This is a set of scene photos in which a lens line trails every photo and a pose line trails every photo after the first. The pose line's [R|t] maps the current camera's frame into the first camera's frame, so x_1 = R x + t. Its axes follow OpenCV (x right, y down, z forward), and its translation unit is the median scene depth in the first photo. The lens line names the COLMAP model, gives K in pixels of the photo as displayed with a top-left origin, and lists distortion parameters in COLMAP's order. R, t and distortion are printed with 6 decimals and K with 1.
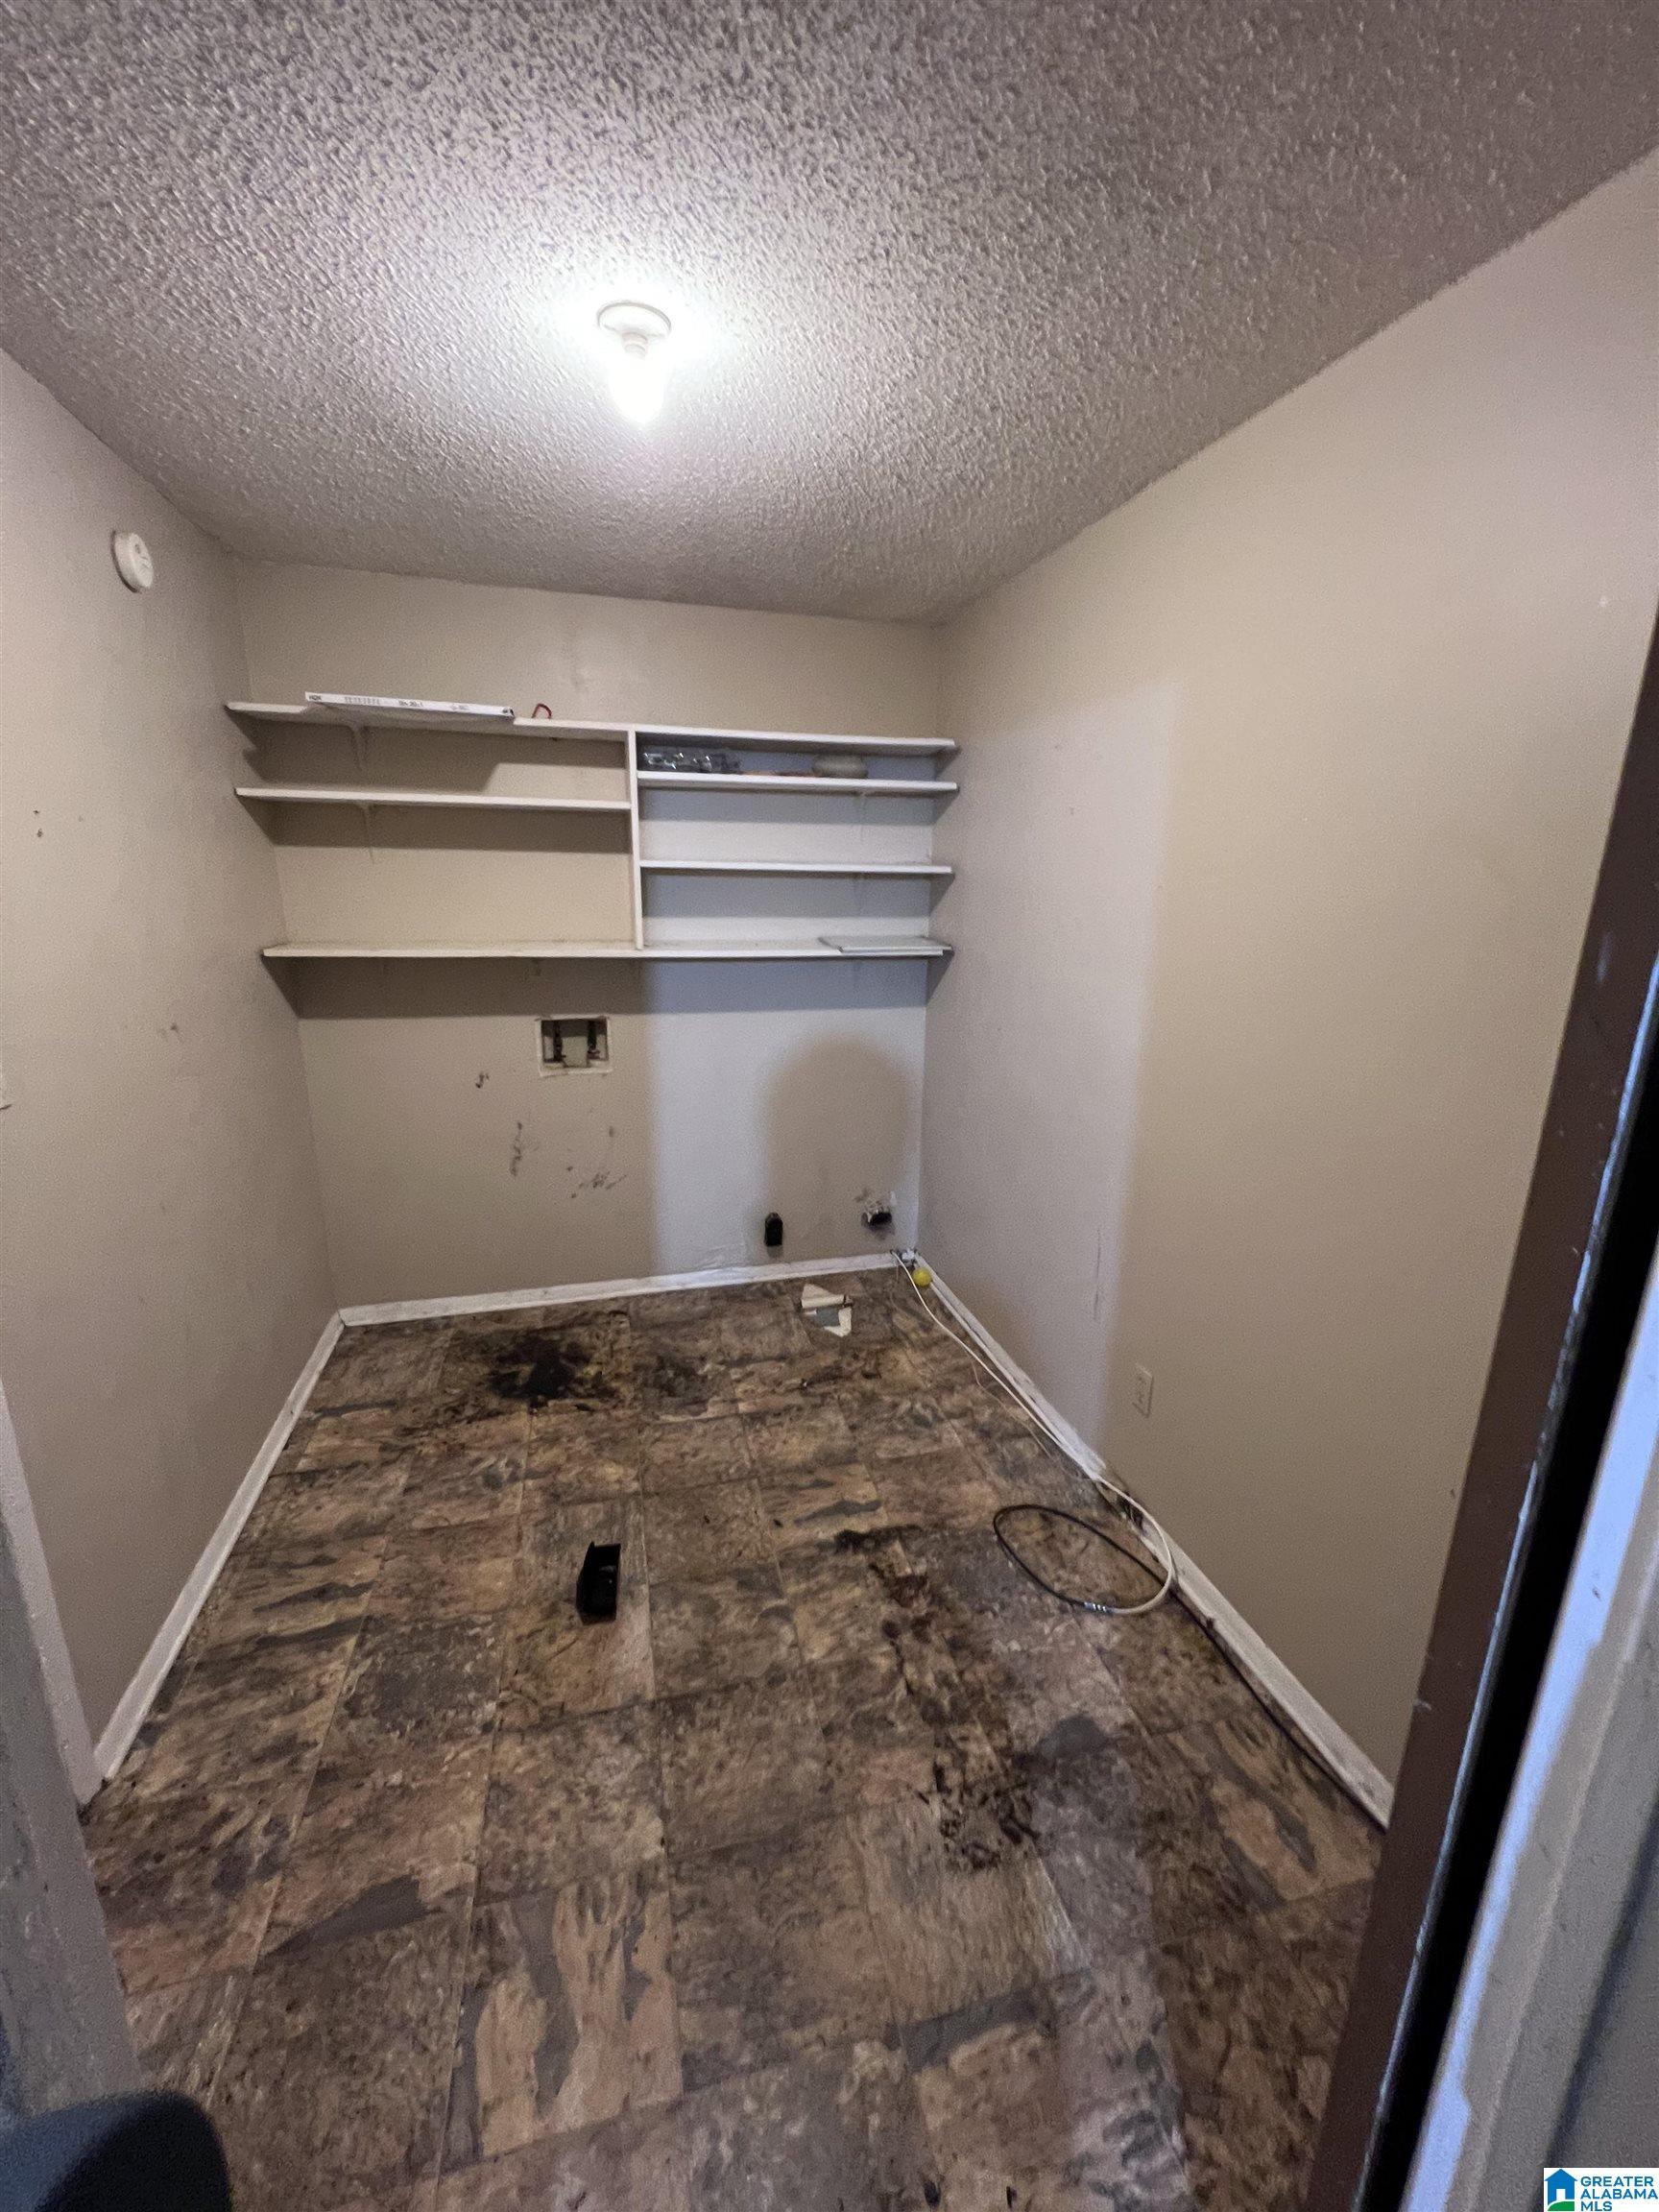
lens RADIAL K [[886.1, 0, 832.1], [0, 886.1, 1102.5], [0, 0, 1]] dist [-0.002941, 0.000919]
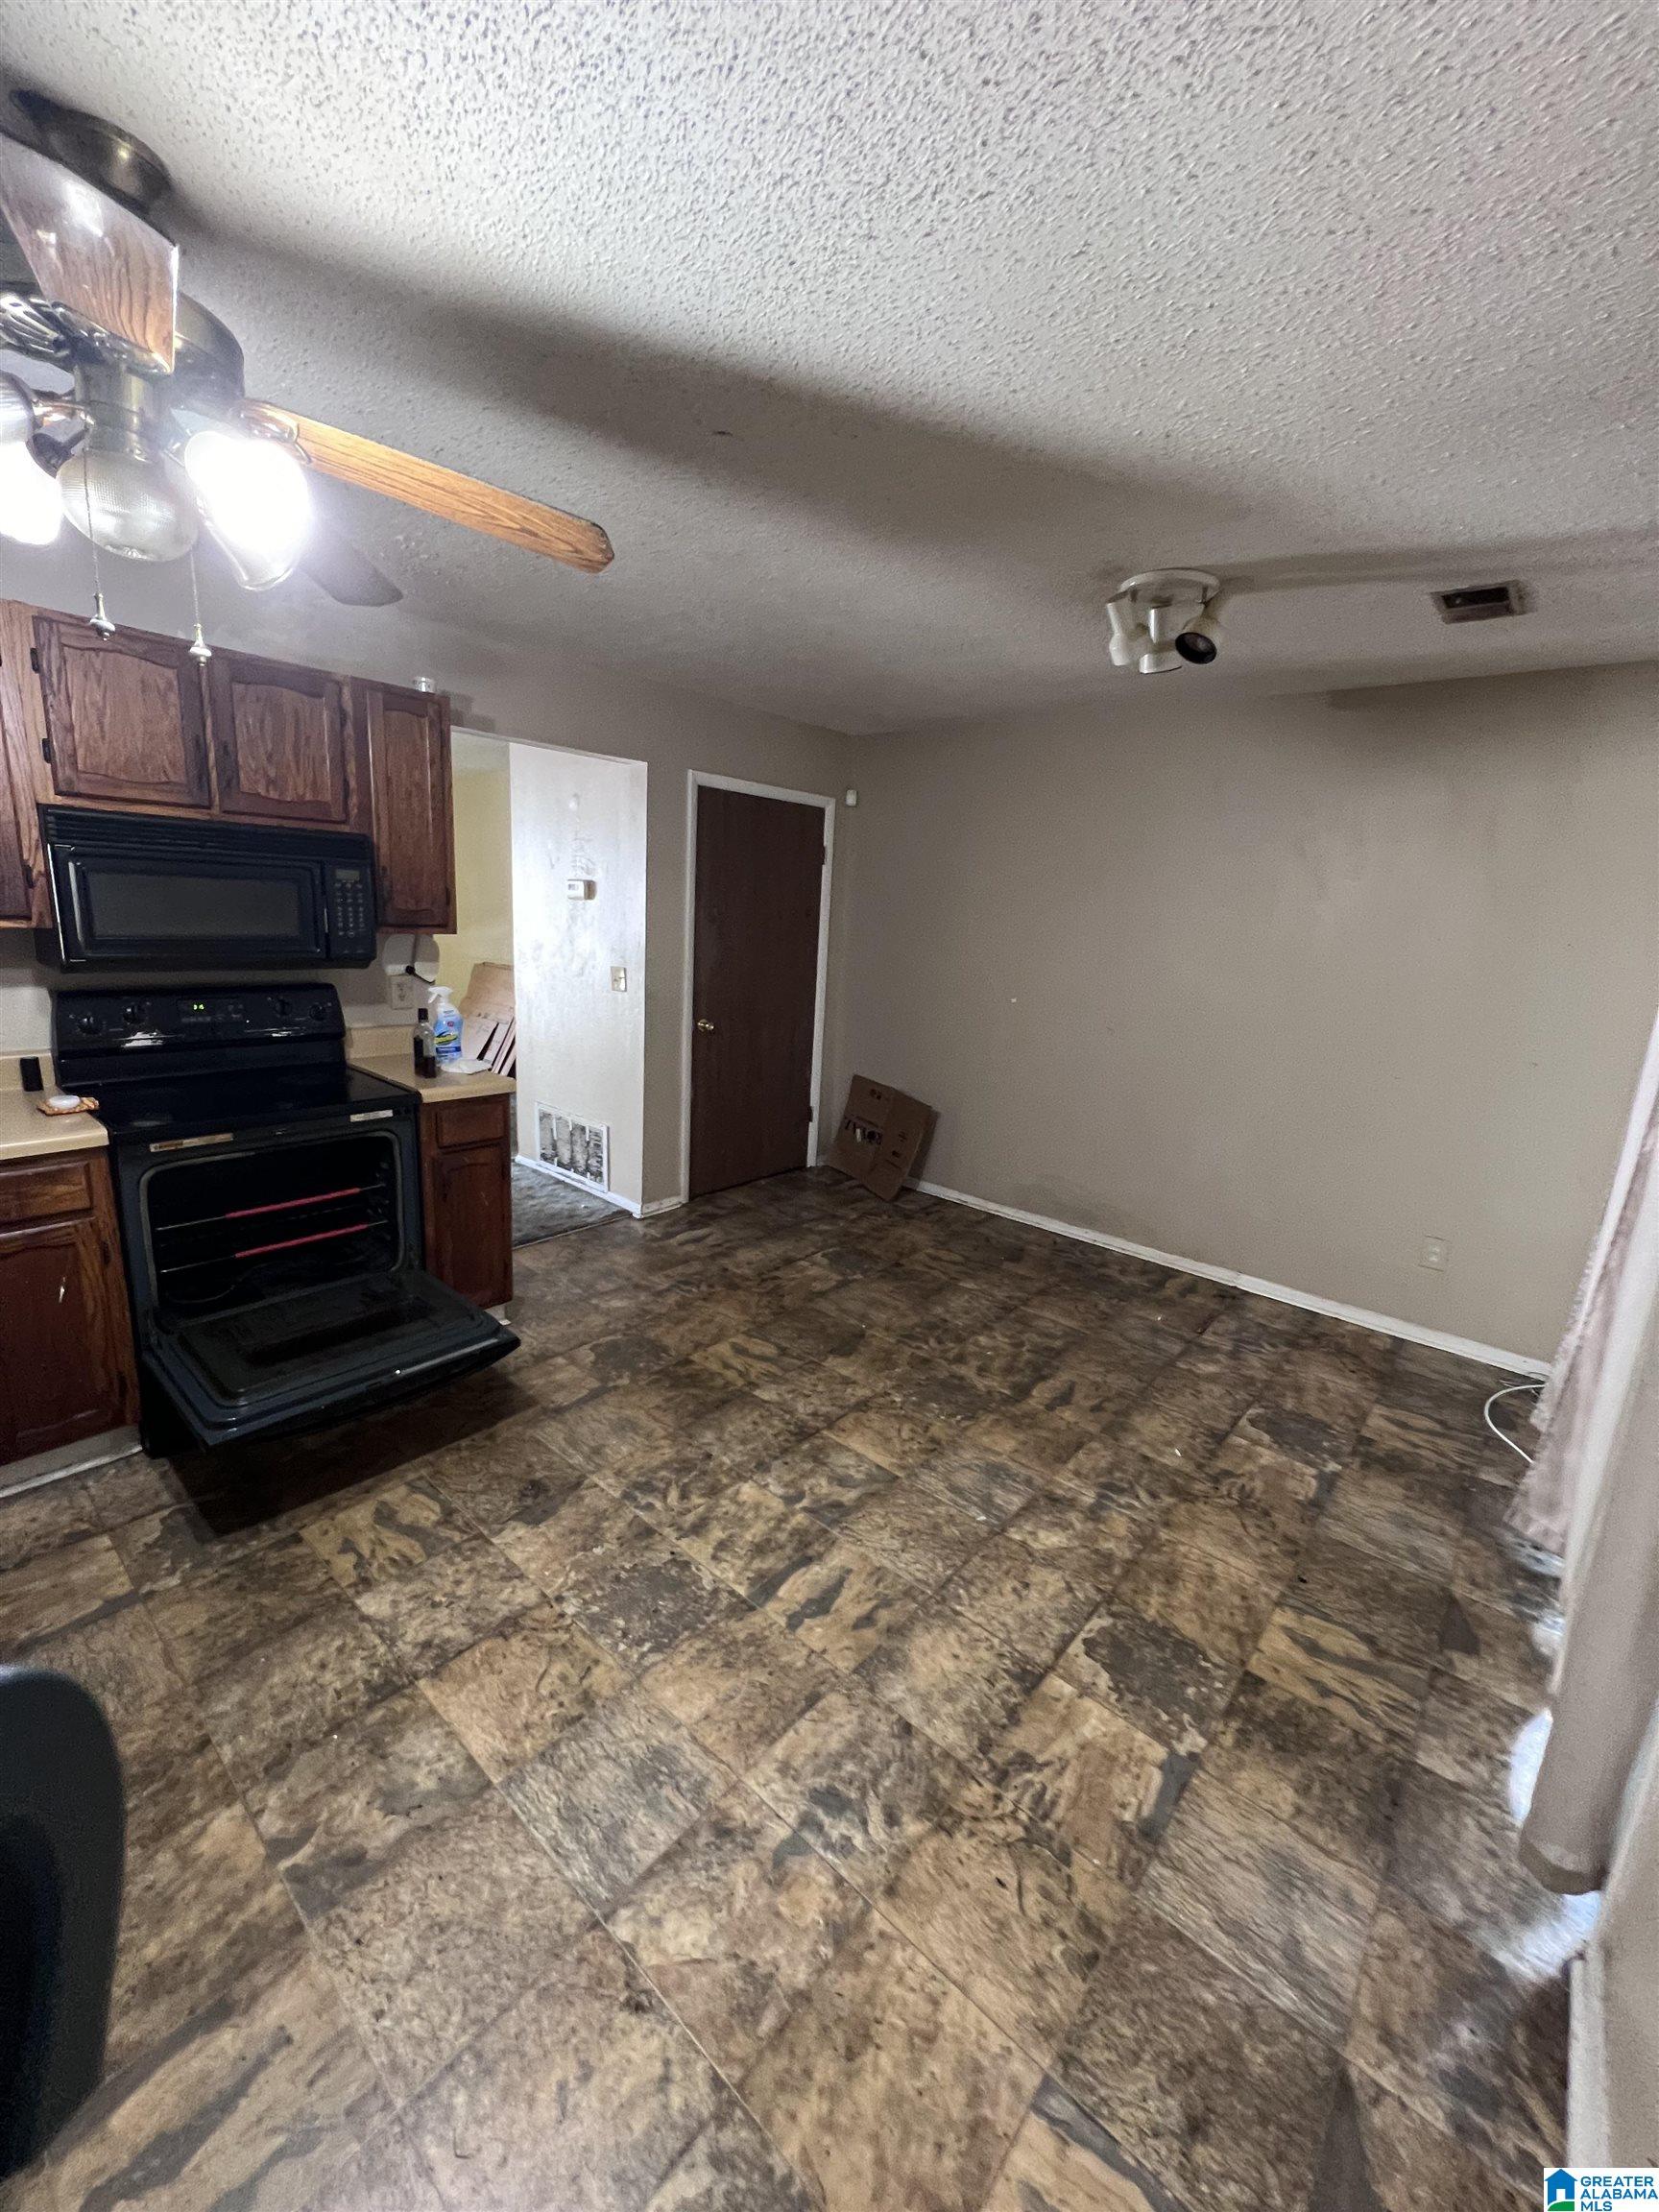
lens RADIAL K [[886.1, 0, 832.8], [0, 886.1, 1102.5], [0, 0, 1]] dist [-0.002941, 0.000919]
pose [[-0.815204, 0.063693, -0.575661, 0.629124], [-0.212887, 0.891402, 0.400101, -0.446595], [0.538629, 0.448715, -0.713116, 1.868010]]
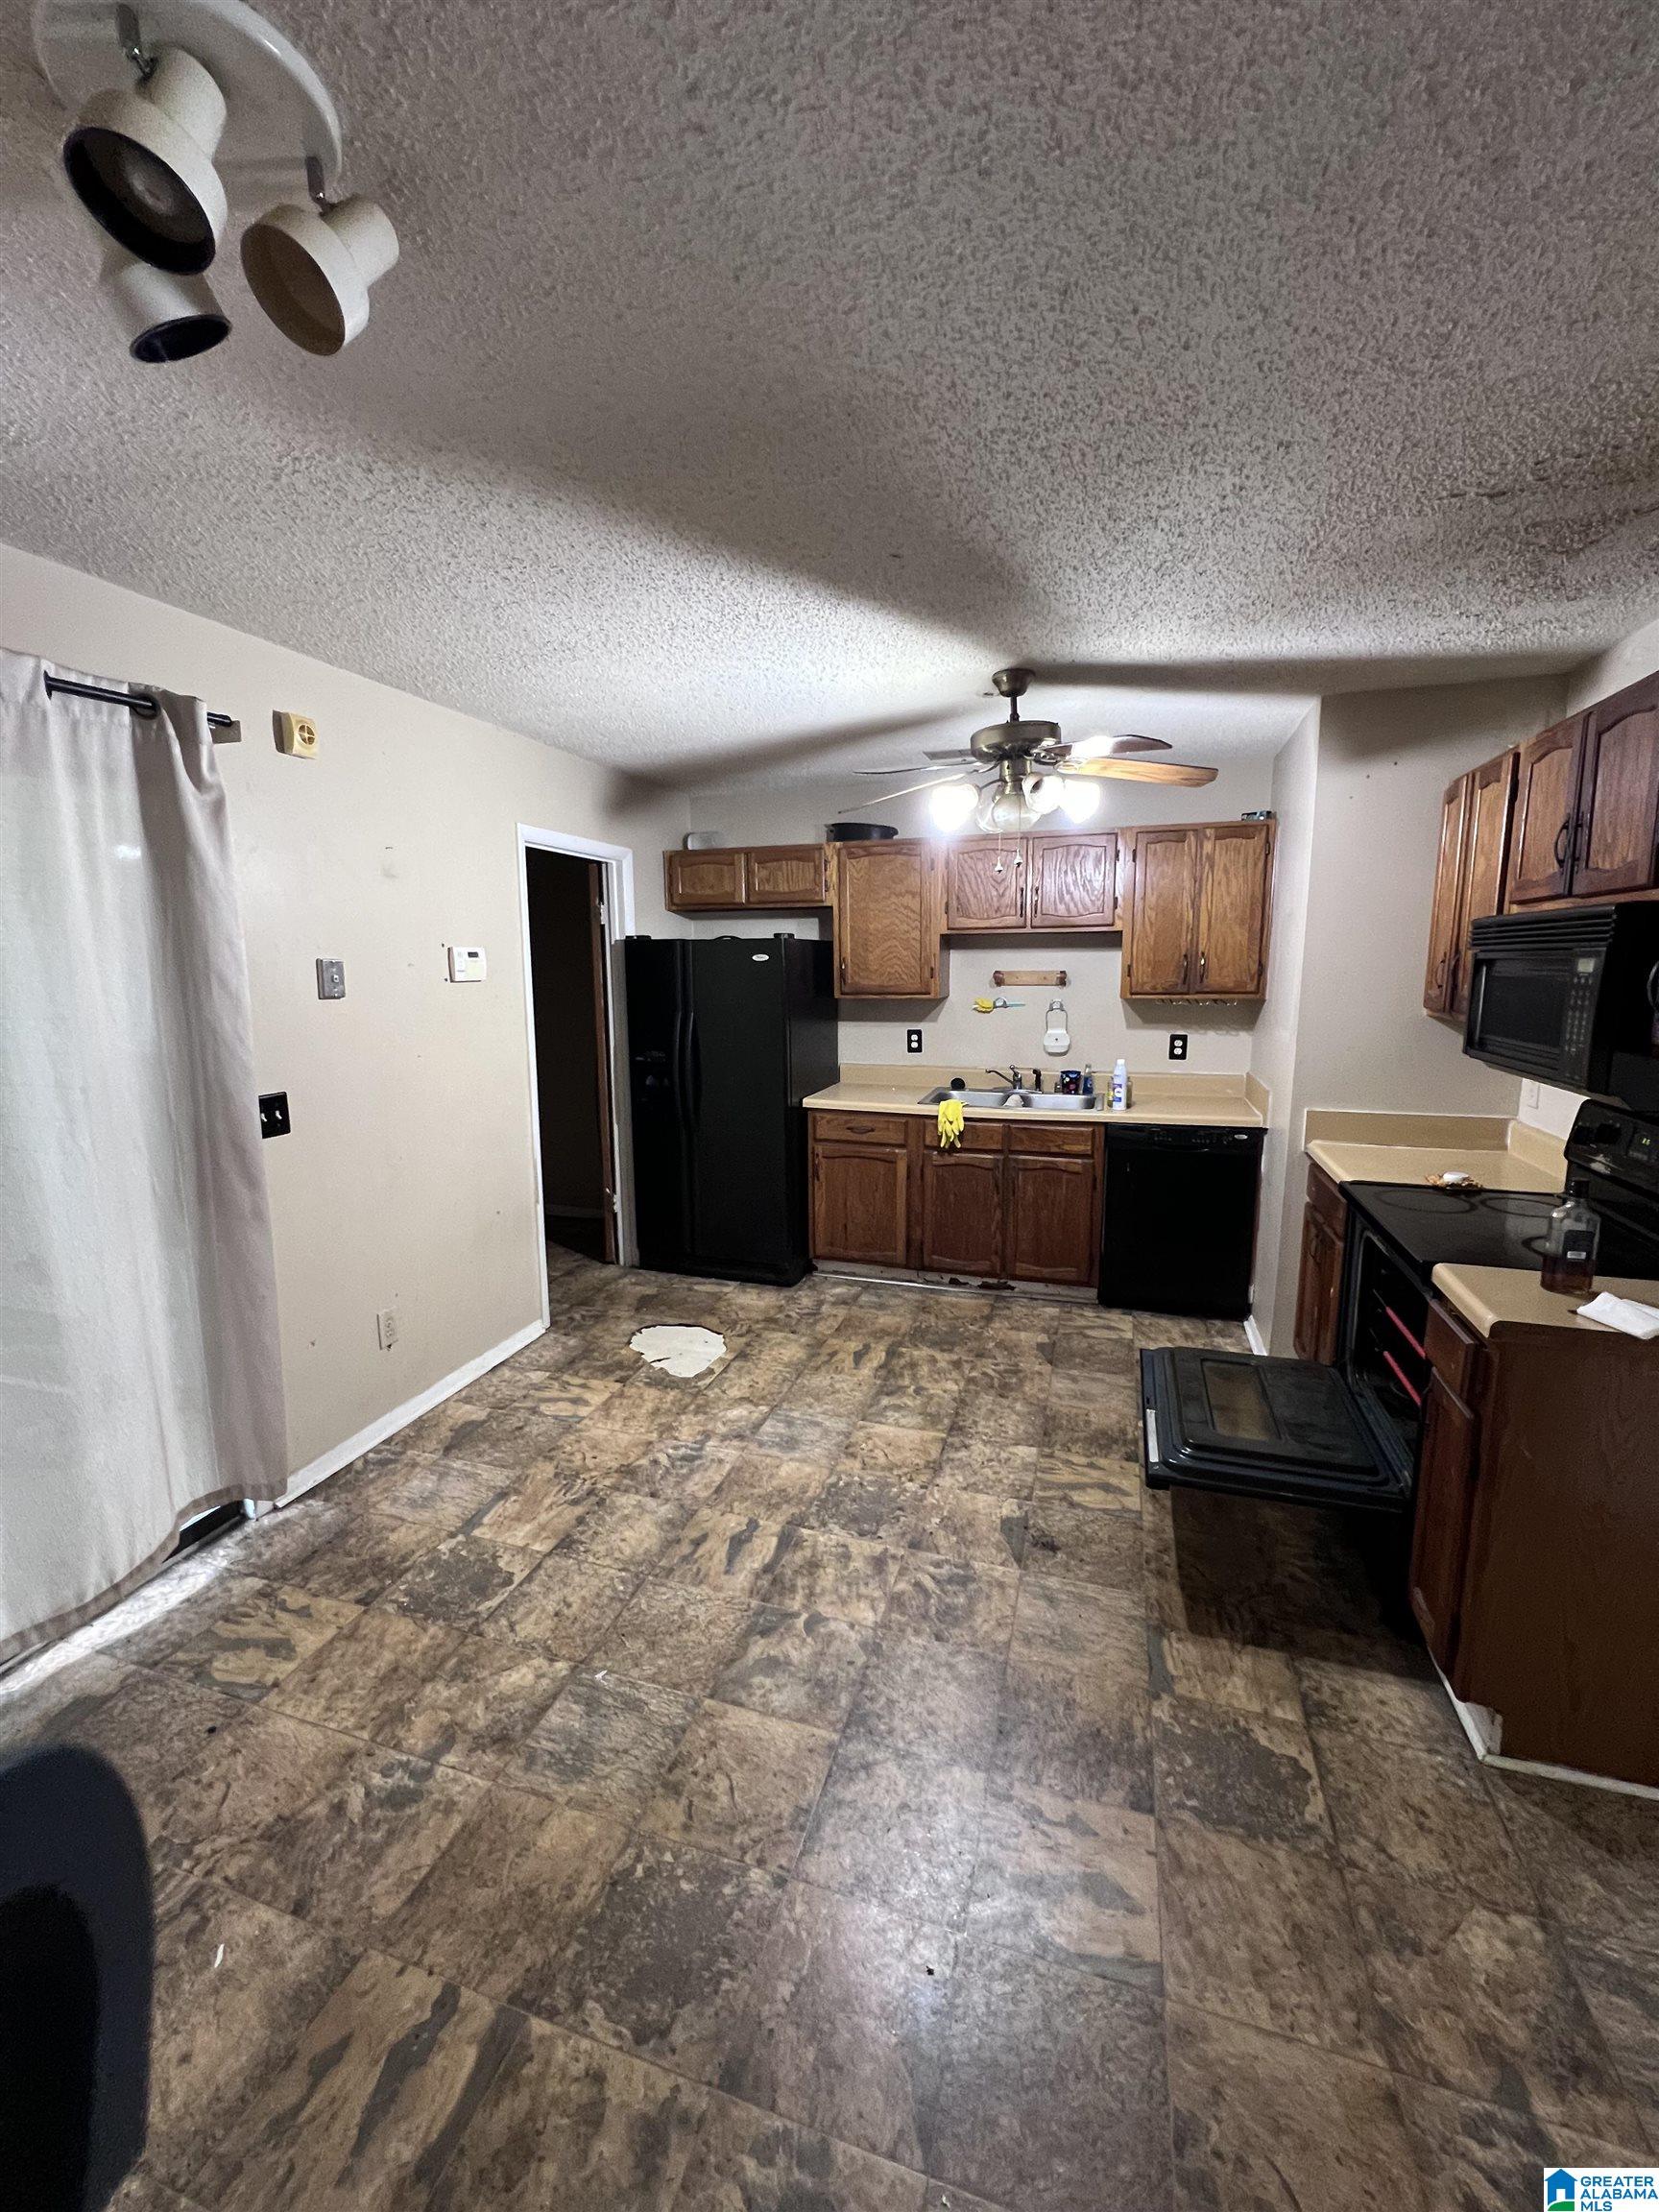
lens RADIAL K [[889.6, 0, 834.3], [0, 889.6, 1103.1], [0, 0, 1]] dist [-0.002638, 0.001882]
pose [[0.525743, -0.156110, 0.836196, -0.971205], [0.224939, 0.973538, 0.040324, -0.088183], [-0.820364, 0.166893, 0.546946, 0.319514]]
